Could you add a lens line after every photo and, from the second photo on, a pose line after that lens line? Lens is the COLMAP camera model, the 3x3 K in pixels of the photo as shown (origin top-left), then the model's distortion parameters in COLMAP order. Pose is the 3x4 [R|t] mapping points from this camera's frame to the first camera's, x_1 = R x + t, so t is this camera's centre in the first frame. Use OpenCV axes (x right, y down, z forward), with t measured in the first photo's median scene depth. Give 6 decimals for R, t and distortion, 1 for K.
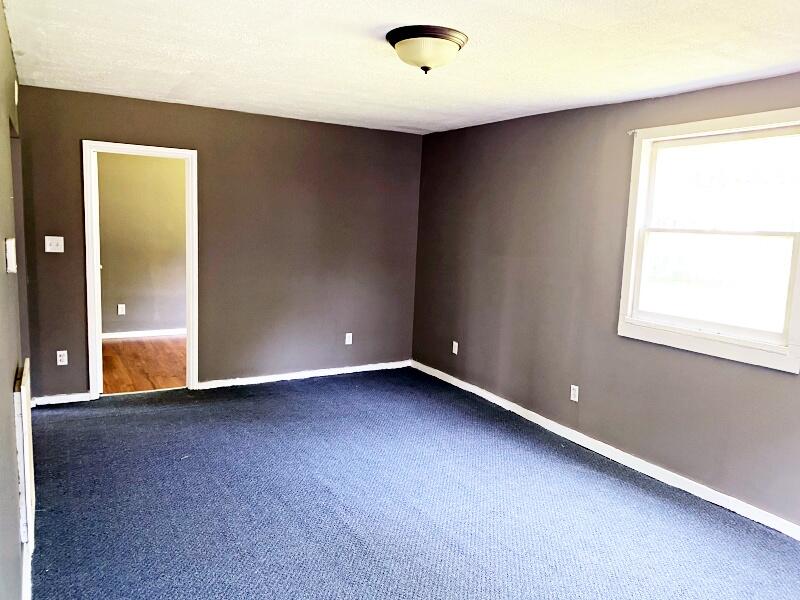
lens RADIAL K [[615.1, 0, 400.0], [0, 615.1, 300.0], [0, 0, 1]] dist [0.098309, -0.114055]
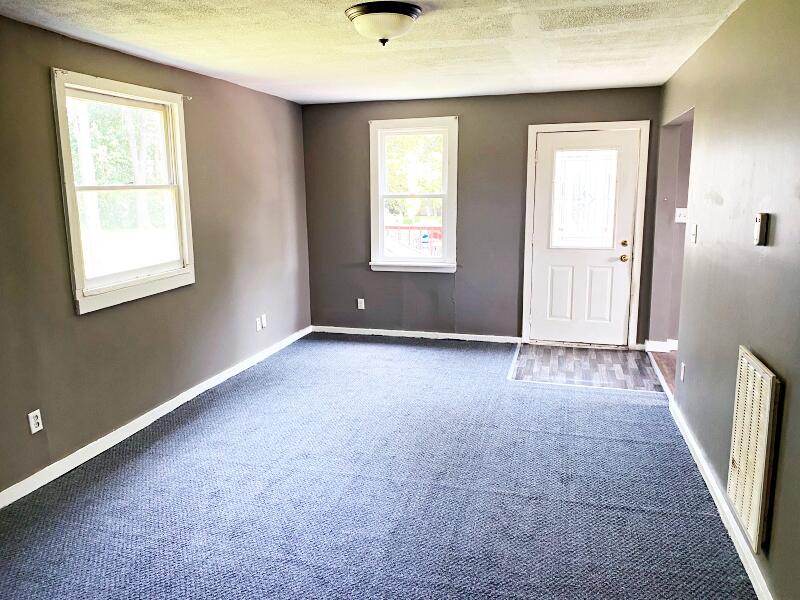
lens RADIAL K [[615.1, 0, 400.0], [0, 615.1, 300.0], [0, 0, 1]] dist [0.098309, -0.114055]
pose [[-0.710296, -0.155233, 0.686573, -0.574136], [0.079057, 0.951615, 0.296948, -0.192563], [-0.699450, 0.265199, -0.663656, 1.335789]]
